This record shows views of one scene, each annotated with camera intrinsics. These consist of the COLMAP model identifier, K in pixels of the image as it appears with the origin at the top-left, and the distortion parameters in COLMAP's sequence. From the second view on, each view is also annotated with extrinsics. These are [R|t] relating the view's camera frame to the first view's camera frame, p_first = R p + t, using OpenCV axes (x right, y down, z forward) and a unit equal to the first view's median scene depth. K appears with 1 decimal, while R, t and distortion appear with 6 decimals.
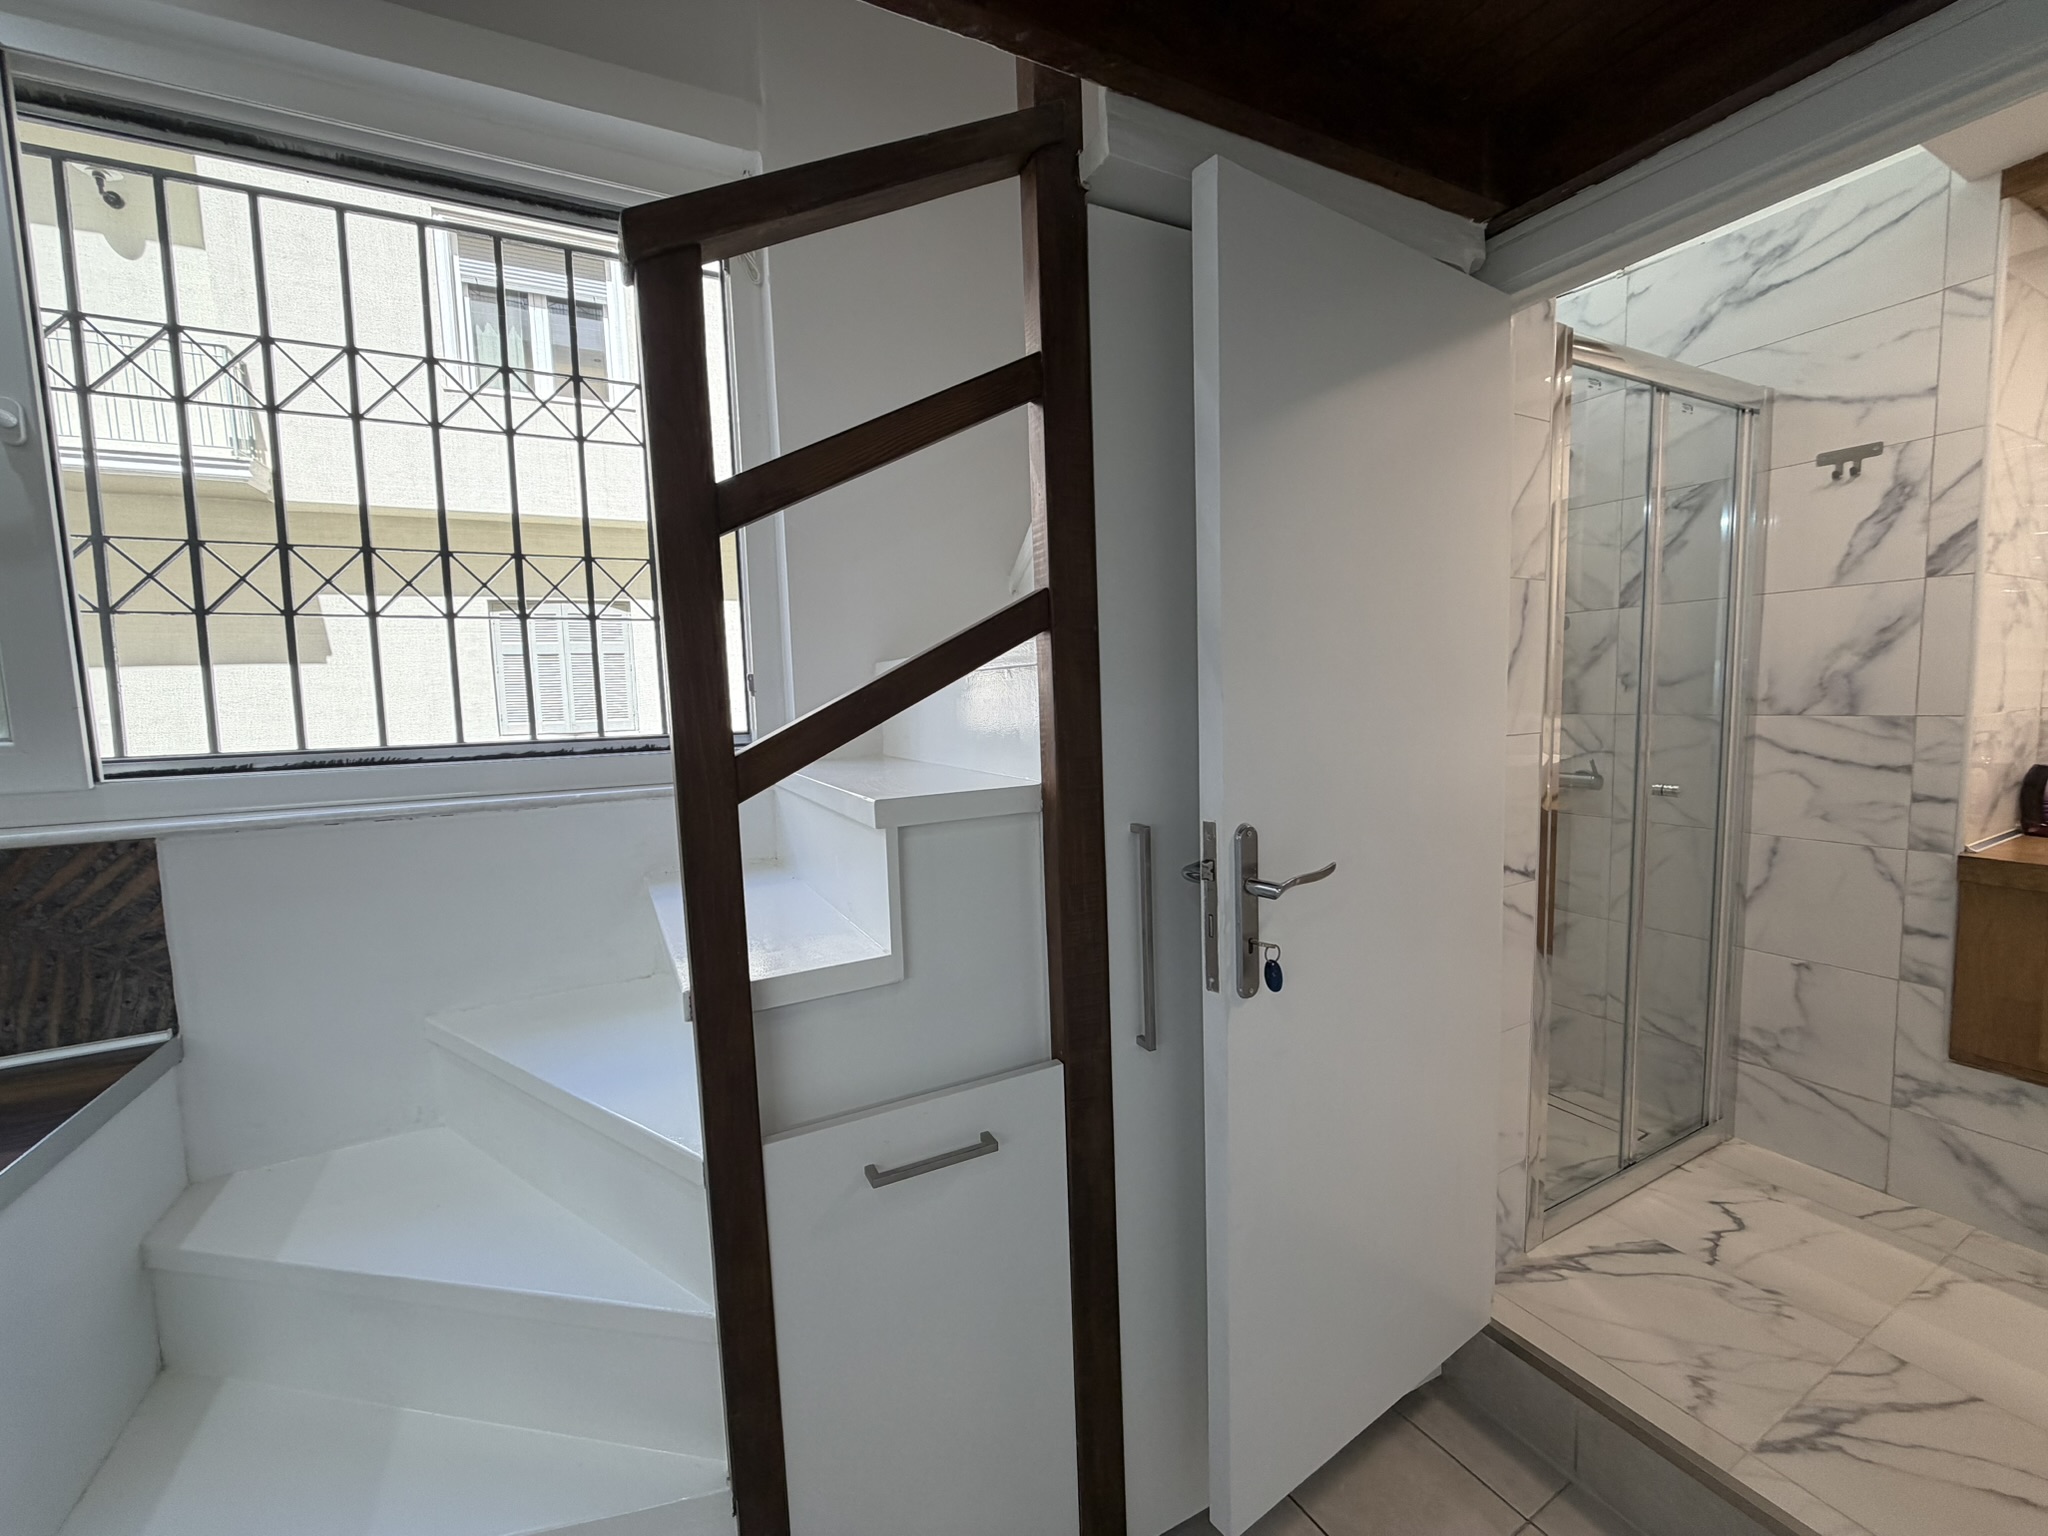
lens RADIAL K [[810.3, 0, 1012.5], [0, 810.3, 761.7], [0, 0, 1]] dist [-0.000546, 0.000254]
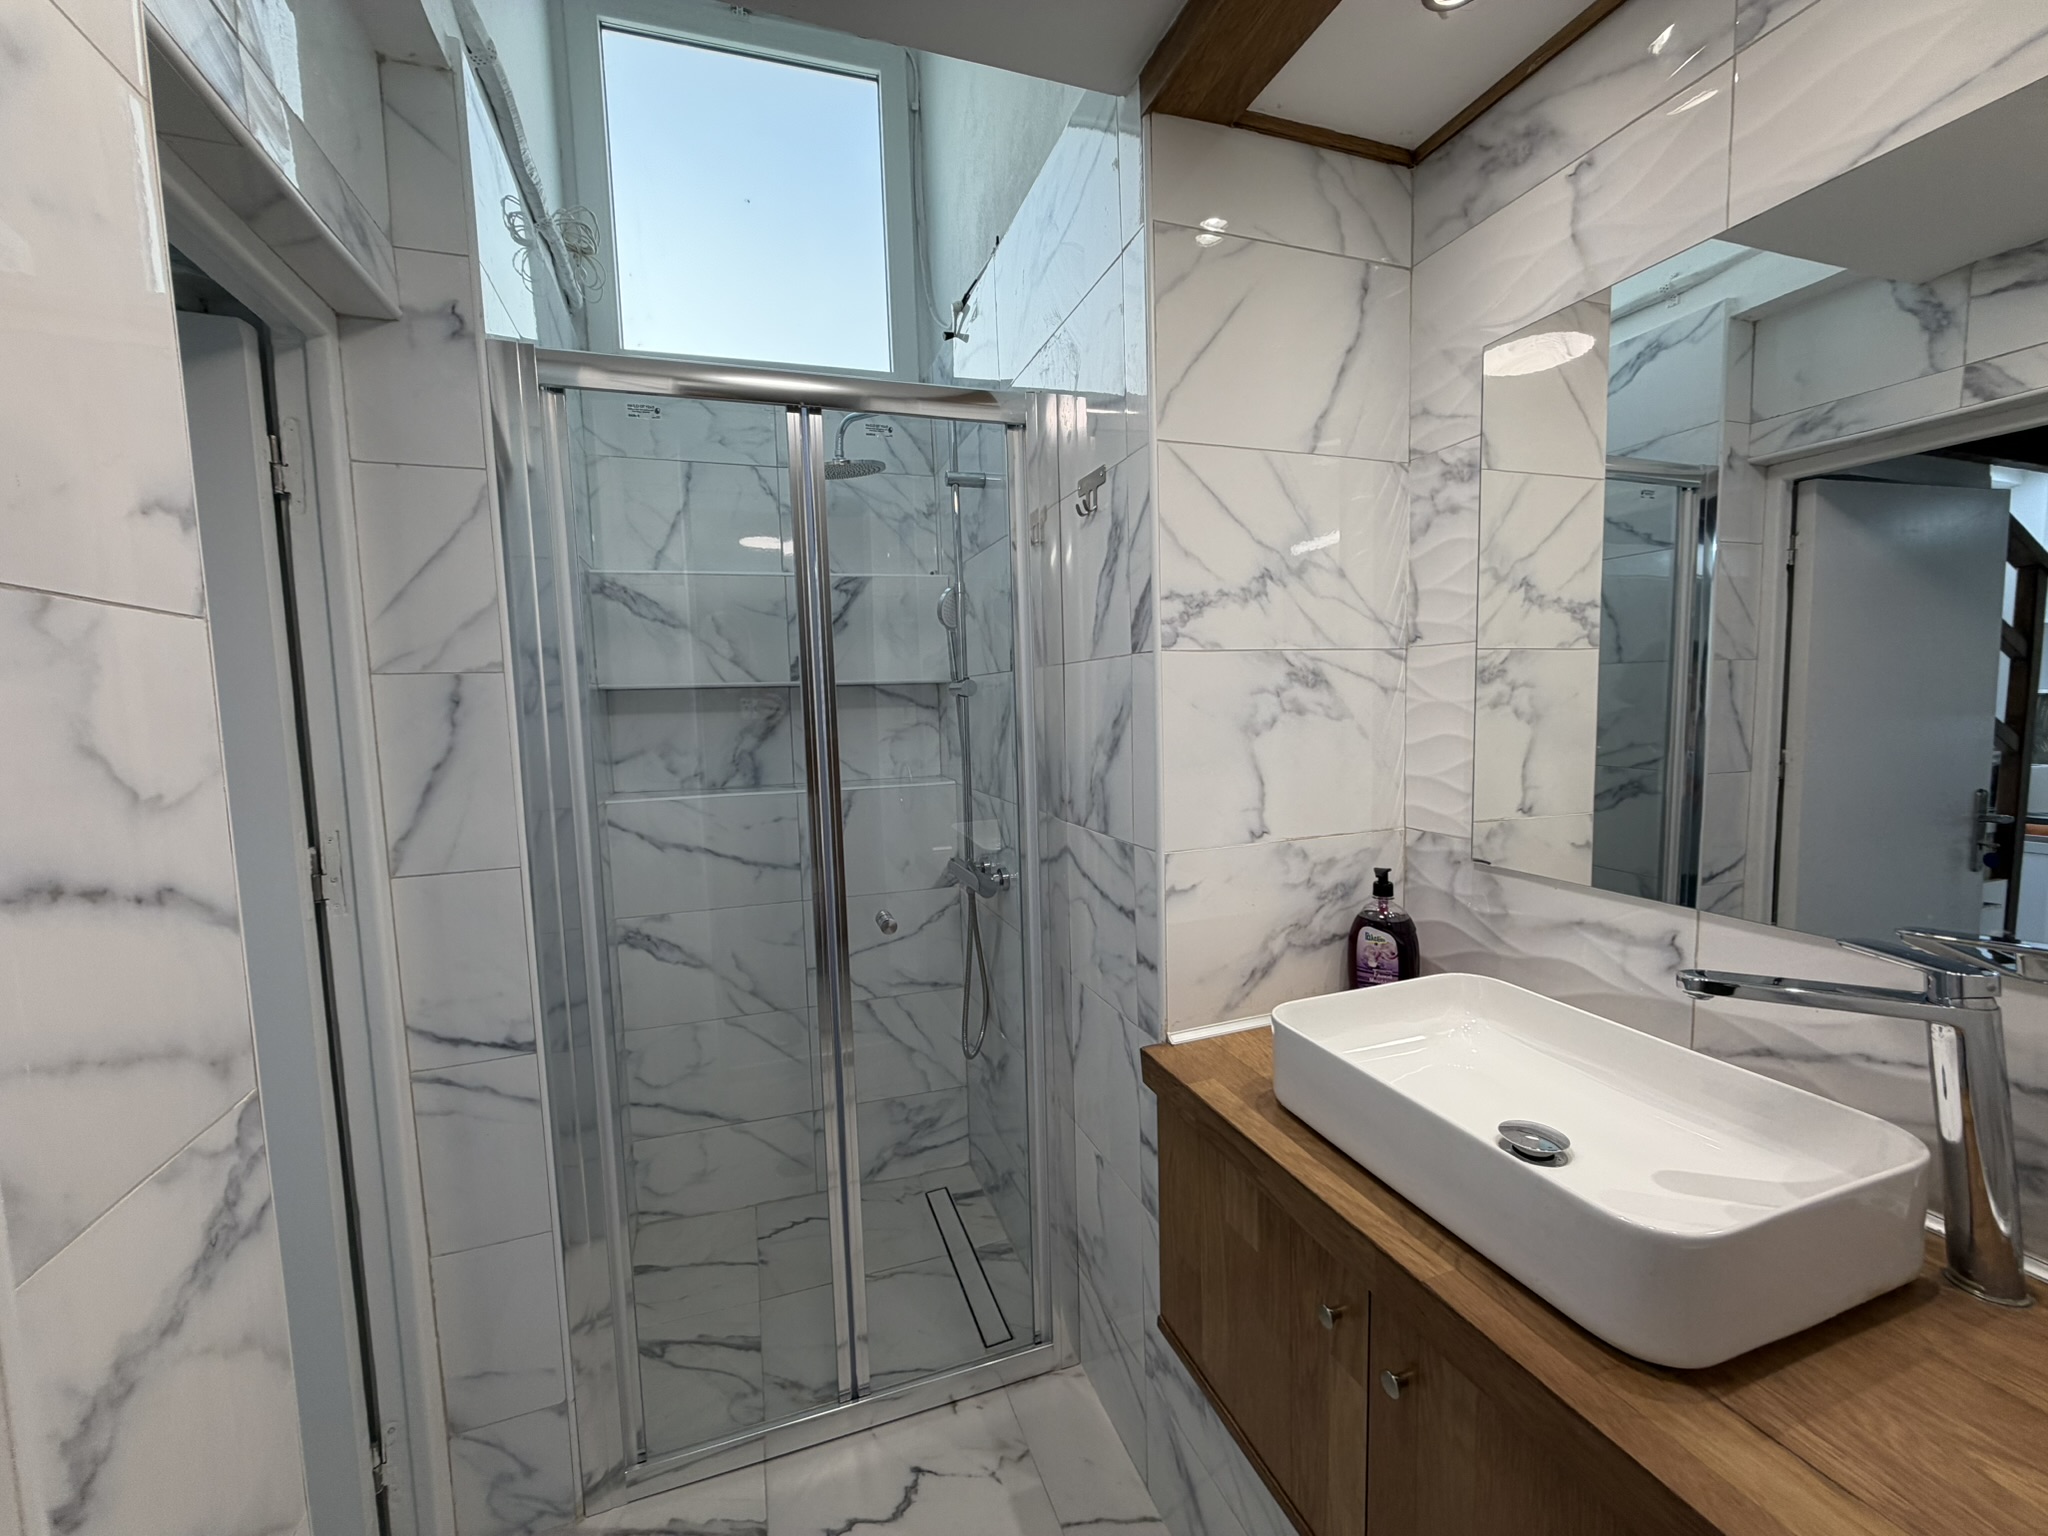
lens RADIAL K [[810.3, 0, 1026.4], [0, 810.3, 763.2], [0, 0, 1]] dist [-0.000546, 0.000254]
pose [[0.989020, 0.011408, -0.147344, 1.558775], [-0.012044, 0.999922, -0.003421, -0.172965], [0.147293, 0.005158, 0.989079, 0.375789]]
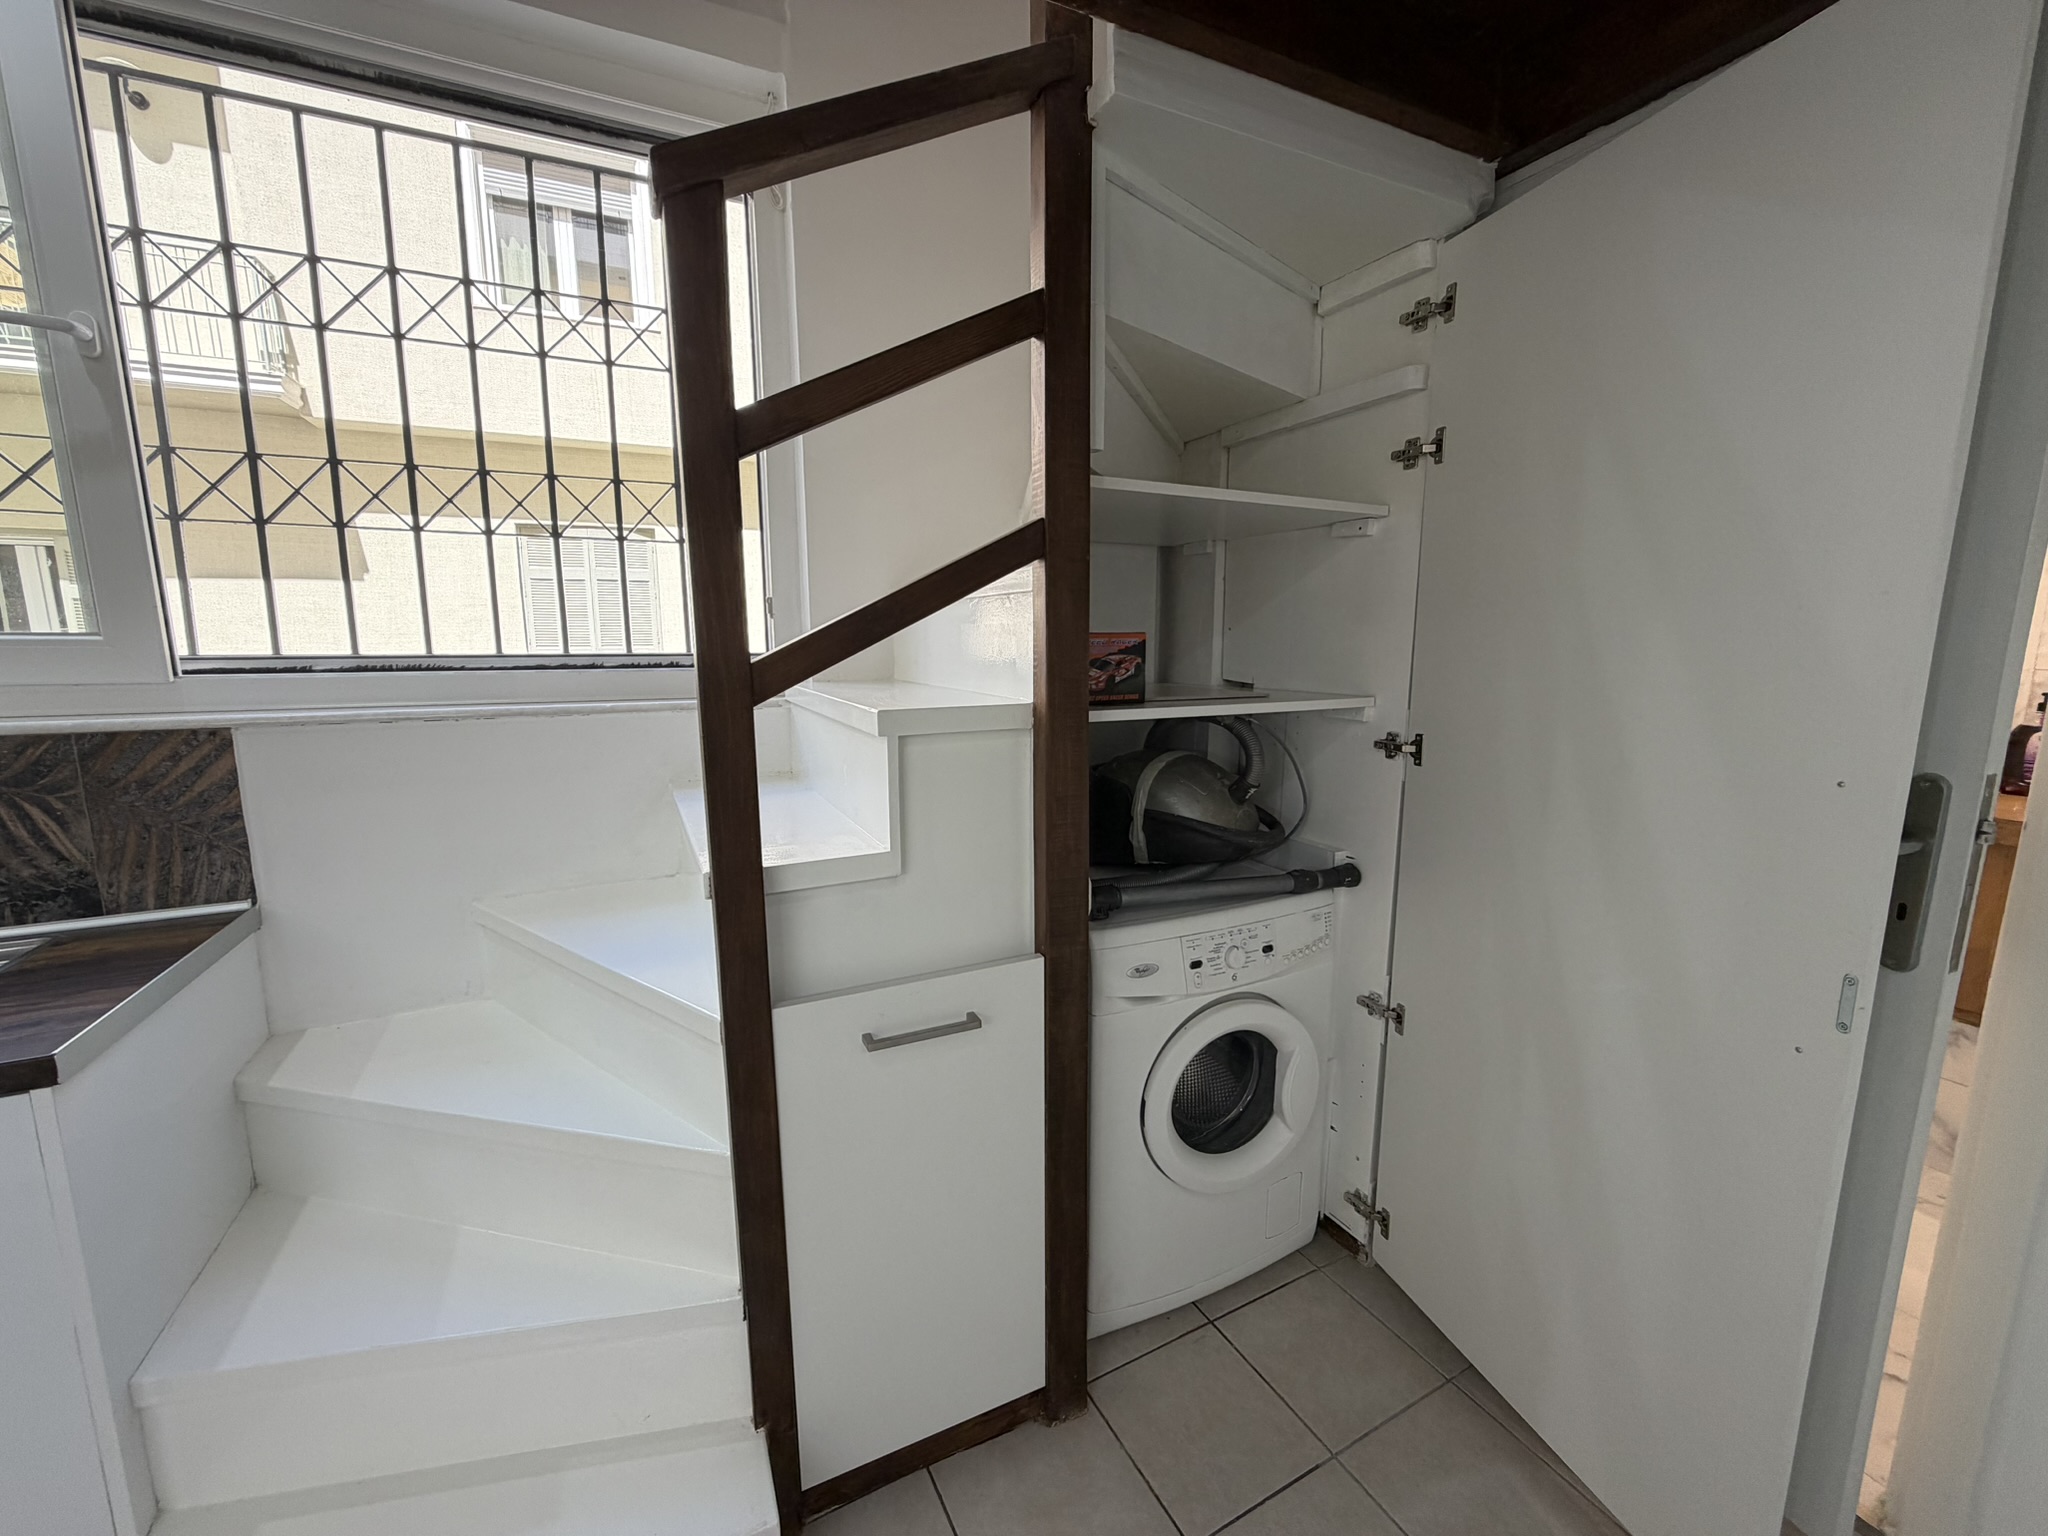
lens RADIAL K [[810.3, 0, 1013.1], [0, 810.3, 761.0], [0, 0, 1]] dist [-0.000546, 0.000254]
pose [[0.999138, 0.034189, -0.023556, 0.032868], [-0.032453, 0.996983, 0.070510, 0.026260], [0.025895, -0.069685, 0.997233, -0.074416]]
